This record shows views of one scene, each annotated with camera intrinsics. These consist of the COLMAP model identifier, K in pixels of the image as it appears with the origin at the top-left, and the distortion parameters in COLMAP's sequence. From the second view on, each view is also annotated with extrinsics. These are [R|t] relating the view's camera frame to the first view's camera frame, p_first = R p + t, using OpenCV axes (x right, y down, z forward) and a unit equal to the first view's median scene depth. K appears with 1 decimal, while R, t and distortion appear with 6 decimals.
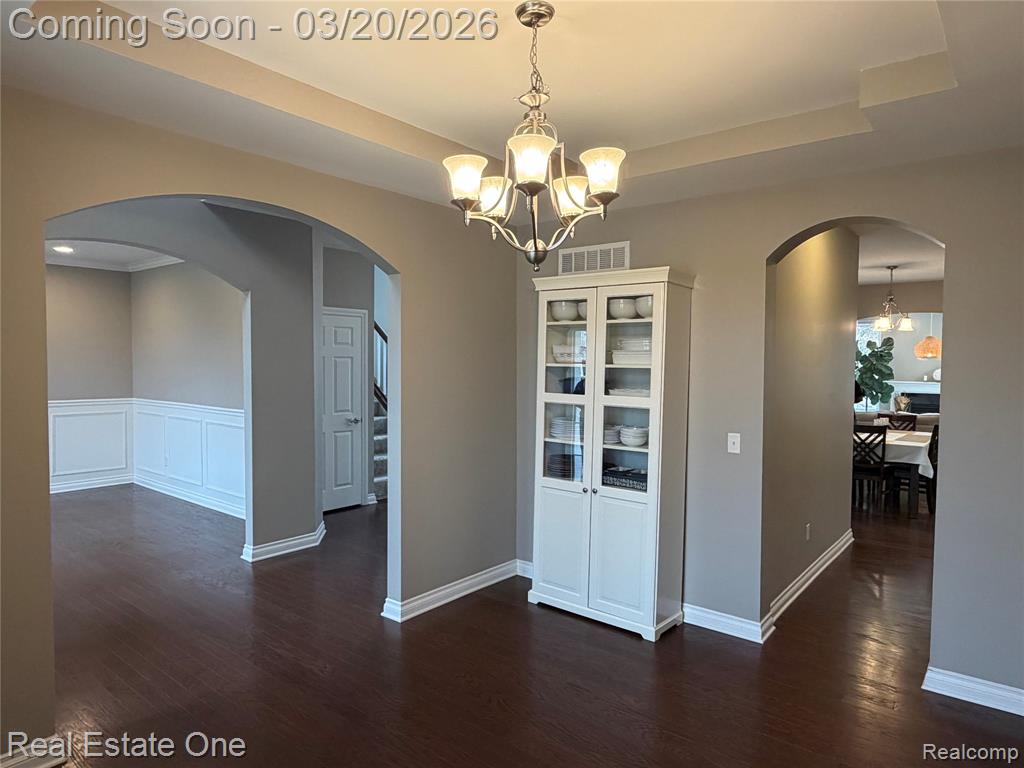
lens RADIAL K [[632.7, 0, 508.4], [0, 632.7, 382.5], [0, 0, 1]] dist [0.001403, 0.002183]
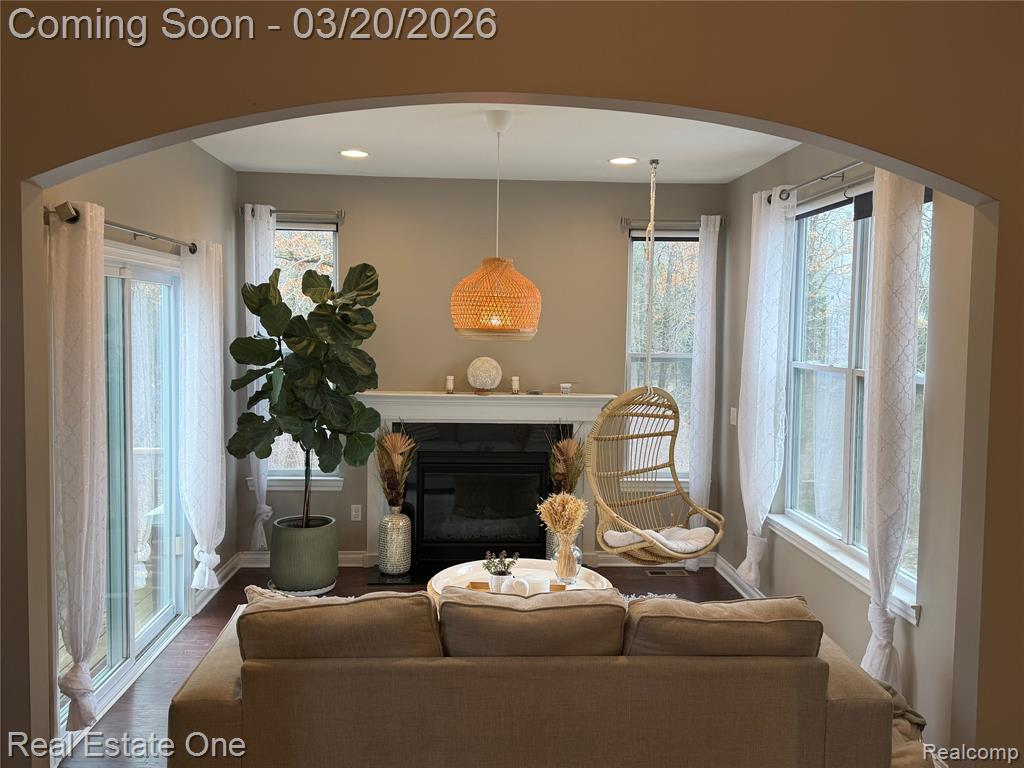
lens RADIAL K [[937.6, 0, 522.4], [0, 937.6, 388.5], [0, 0, 1]] dist [0.017316, -0.000582]
pose [[0.738792, -0.042269, 0.672607, 0.331271], [0.013583, 0.998762, 0.047847, -0.028870], [-0.673797, -0.026213, 0.738452, 0.581952]]
